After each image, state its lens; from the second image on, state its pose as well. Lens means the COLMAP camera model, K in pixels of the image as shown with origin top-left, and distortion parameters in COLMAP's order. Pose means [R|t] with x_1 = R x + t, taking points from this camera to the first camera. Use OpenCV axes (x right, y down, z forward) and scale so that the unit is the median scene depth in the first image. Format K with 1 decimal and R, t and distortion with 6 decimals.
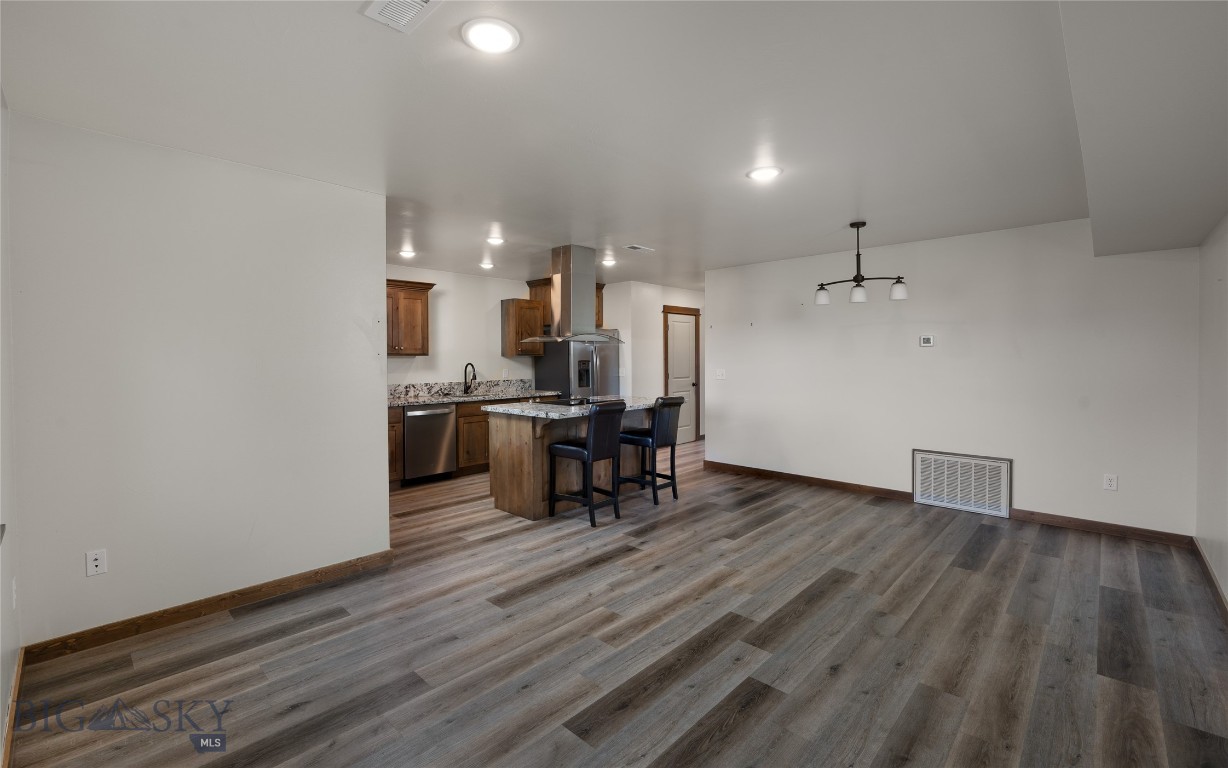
lens RADIAL K [[523.5, 0, 595.3], [0, 523.5, 364.4], [0, 0, 1]] dist [-0.001306, -0.000157]
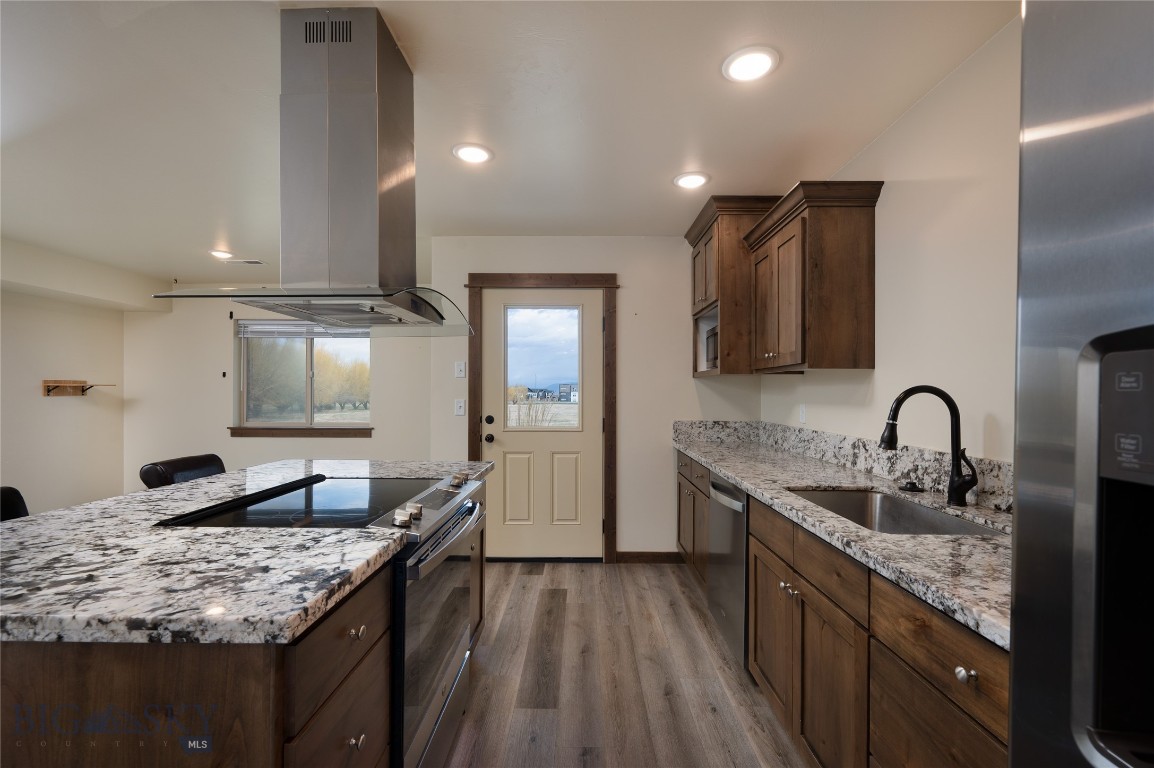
lens RADIAL K [[496.5, 0, 583.6], [0, 496.5, 389.3], [0, 0, 1]] dist [-0.001238, -0.000275]
pose [[-0.714958, -0.003101, -0.699161, 0.118446], [-0.009723, 0.999938, 0.005507, -0.001084], [0.699100, 0.010735, -0.714943, 2.056572]]
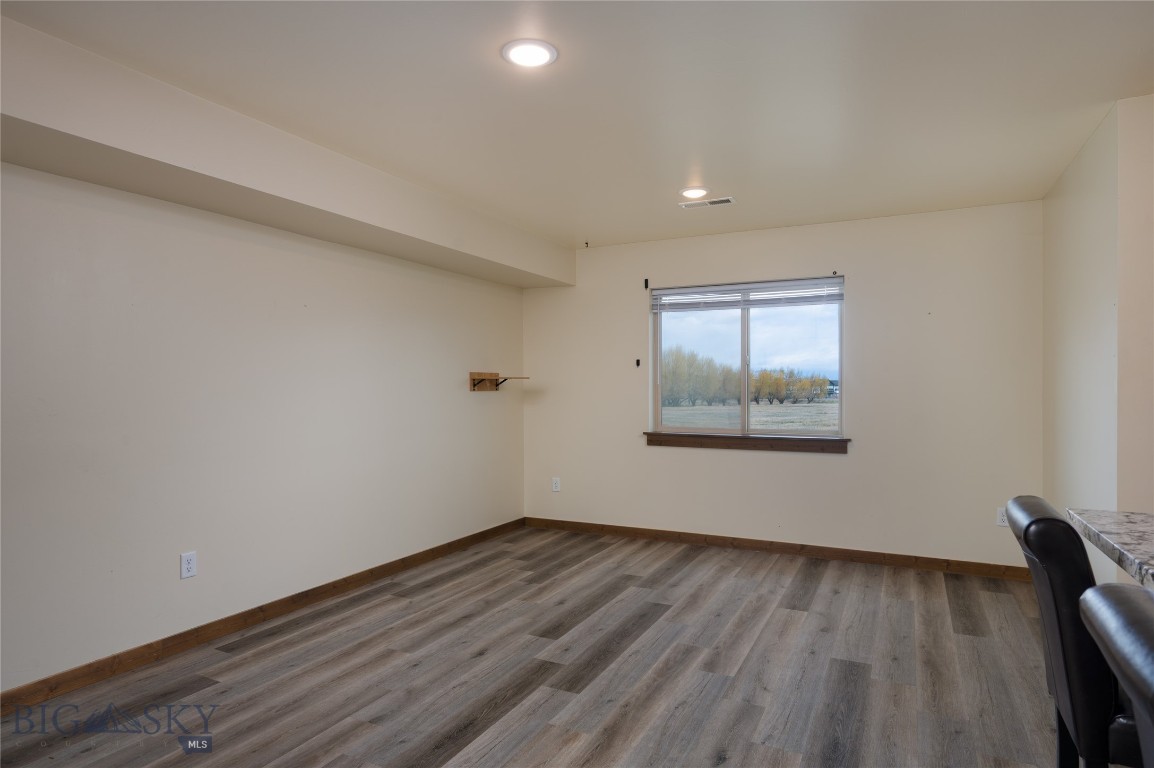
lens RADIAL K [[660.3, 0, 577.0], [0, 660.3, 384.0], [0, 0, 1]] dist [0.000714, 0.000559]
pose [[-0.953242, 0.003405, -0.302190, 0.458615], [0.000344, 0.999948, 0.010183, 0.006847], [0.302209, 0.009603, -0.953193, 1.595137]]
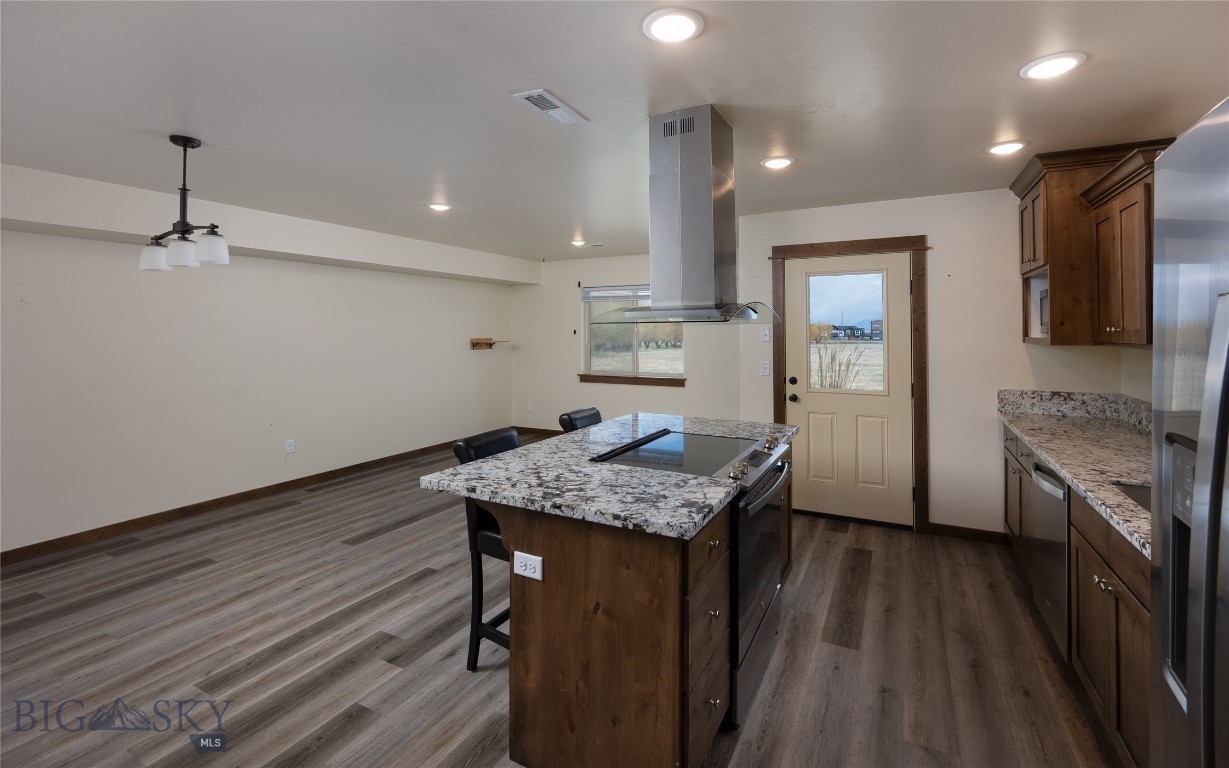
lens RADIAL K [[526.4, 0, 640.3], [0, 526.4, 323.3], [0, 0, 1]] dist [-0.000121, -0.000073]
pose [[-0.951836, 0.002377, -0.306599, 0.229004], [0.002463, 0.999997, 0.000108, -0.063660], [0.306598, -0.000652, -0.951839, 2.207691]]
